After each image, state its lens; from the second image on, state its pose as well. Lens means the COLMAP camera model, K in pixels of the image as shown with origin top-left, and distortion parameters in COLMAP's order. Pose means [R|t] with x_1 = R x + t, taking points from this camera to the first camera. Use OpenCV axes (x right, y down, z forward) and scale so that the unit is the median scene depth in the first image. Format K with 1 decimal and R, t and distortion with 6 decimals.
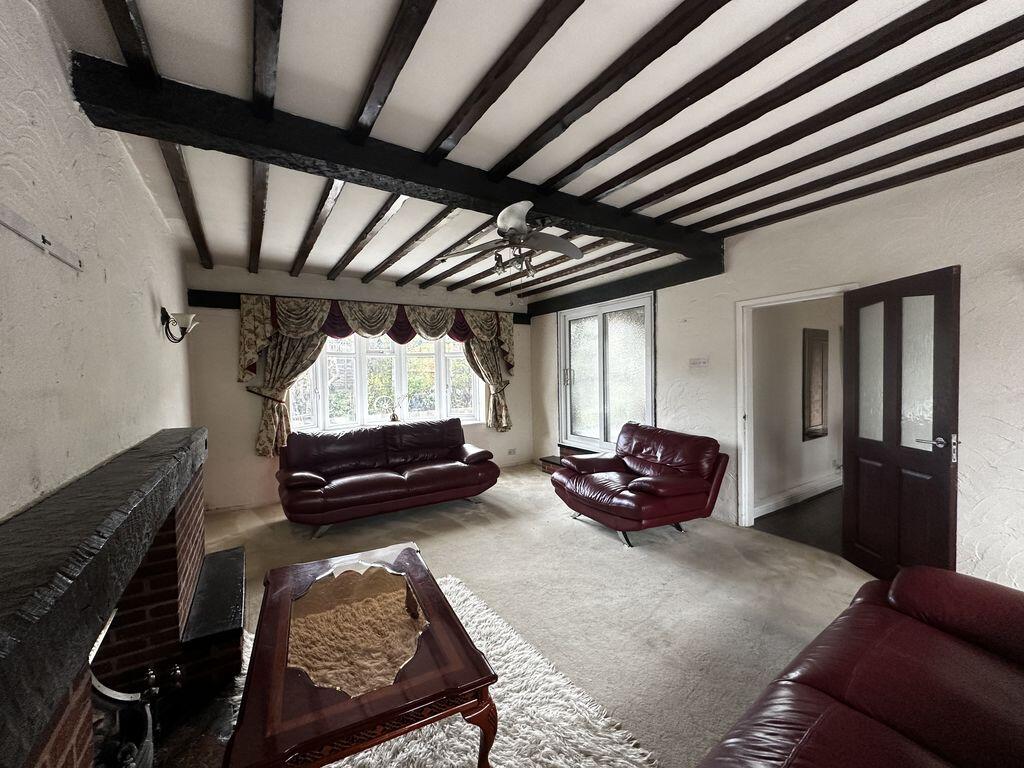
lens RADIAL K [[408.7, 0, 513.5], [0, 408.7, 383.7], [0, 0, 1]] dist [0.016306, 0.000208]
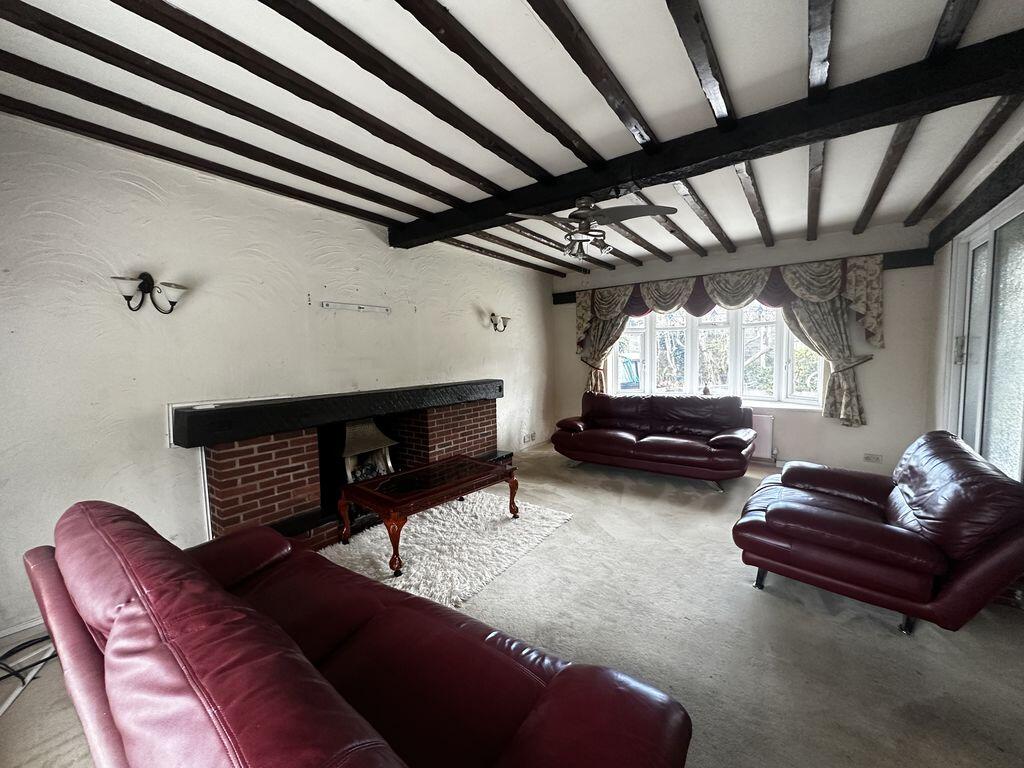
lens RADIAL K [[408.7, 0, 514.9], [0, 408.7, 384.9], [0, 0, 1]] dist [0.016306, 0.000208]
pose [[0.375657, 0.077042, -0.923551, 0.514897], [-0.019673, 0.996977, 0.075165, 0.001544], [0.926550, -0.010067, 0.376037, 0.232374]]
